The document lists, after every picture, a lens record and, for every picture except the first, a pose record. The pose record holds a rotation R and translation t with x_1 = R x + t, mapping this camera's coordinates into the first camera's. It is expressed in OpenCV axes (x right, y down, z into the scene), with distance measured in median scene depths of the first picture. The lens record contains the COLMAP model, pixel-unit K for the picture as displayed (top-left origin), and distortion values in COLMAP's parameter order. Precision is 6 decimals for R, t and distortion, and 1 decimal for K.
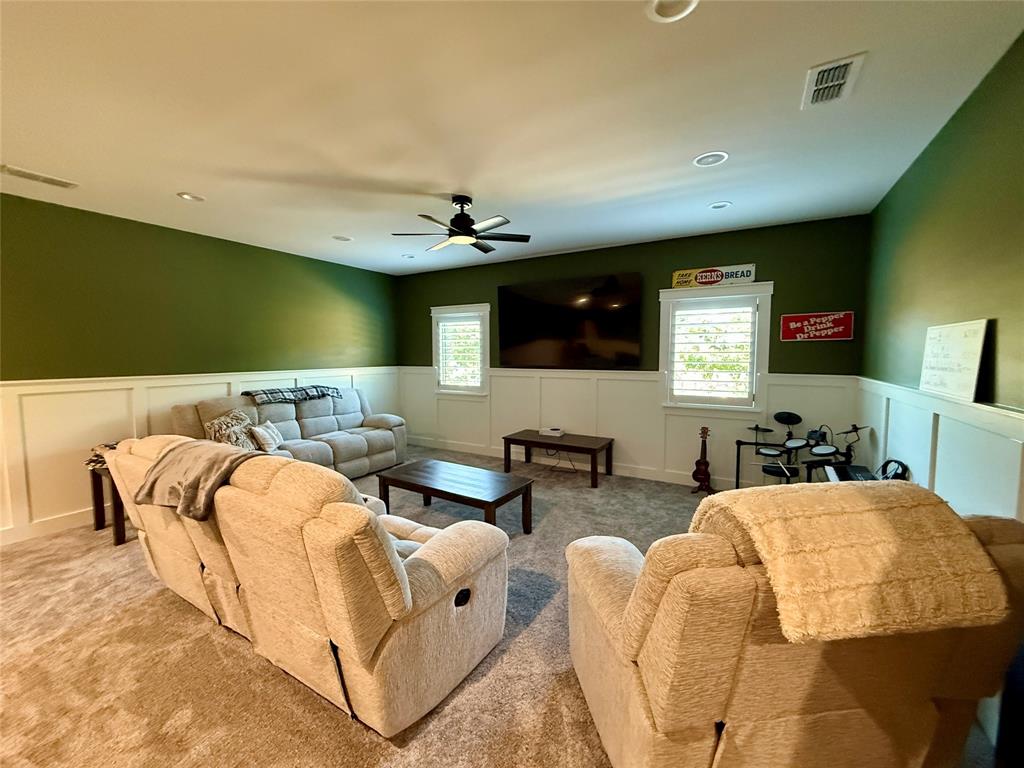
lens RADIAL K [[407.2, 0, 515.4], [0, 407.2, 387.6], [0, 0, 1]] dist [-0.002080, 0.000570]
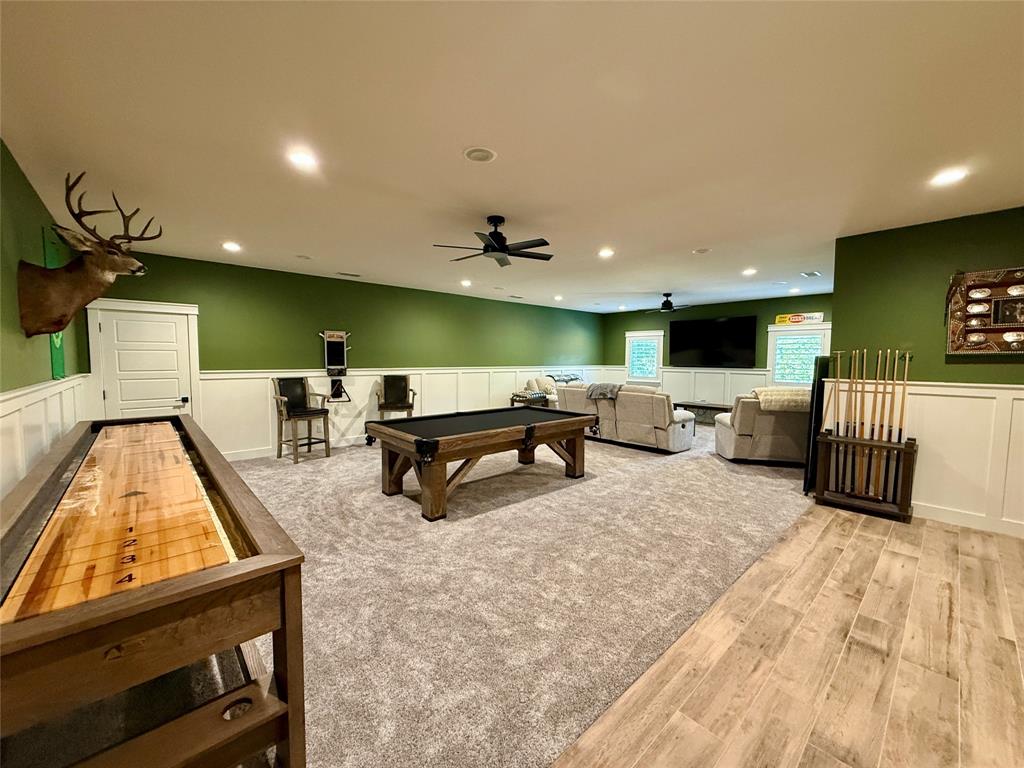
lens RADIAL K [[407.2, 0, 506.6], [0, 407.2, 381.6], [0, 0, 1]] dist [-0.002080, 0.000570]
pose [[0.949993, 0.027675, -0.311041, -0.193634], [-0.035067, 0.999219, -0.018196, 0.093087], [0.310295, 0.028193, 0.950222, -1.126243]]
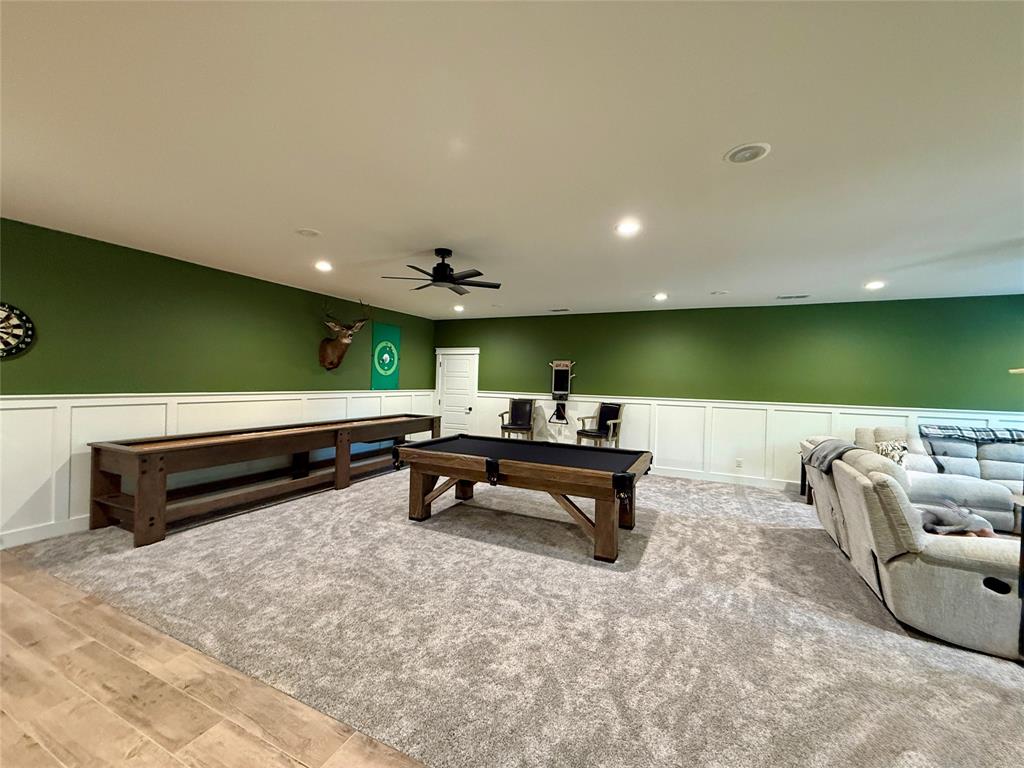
lens RADIAL K [[407.2, 0, 513.0], [0, 407.2, 384.0], [0, 0, 1]] dist [-0.002080, 0.000570]
pose [[0.087462, 0.015076, -0.996054, 0.390504], [-0.109280, 0.993996, 0.005449, 0.014722], [0.990156, 0.108372, 0.088585, -0.272917]]
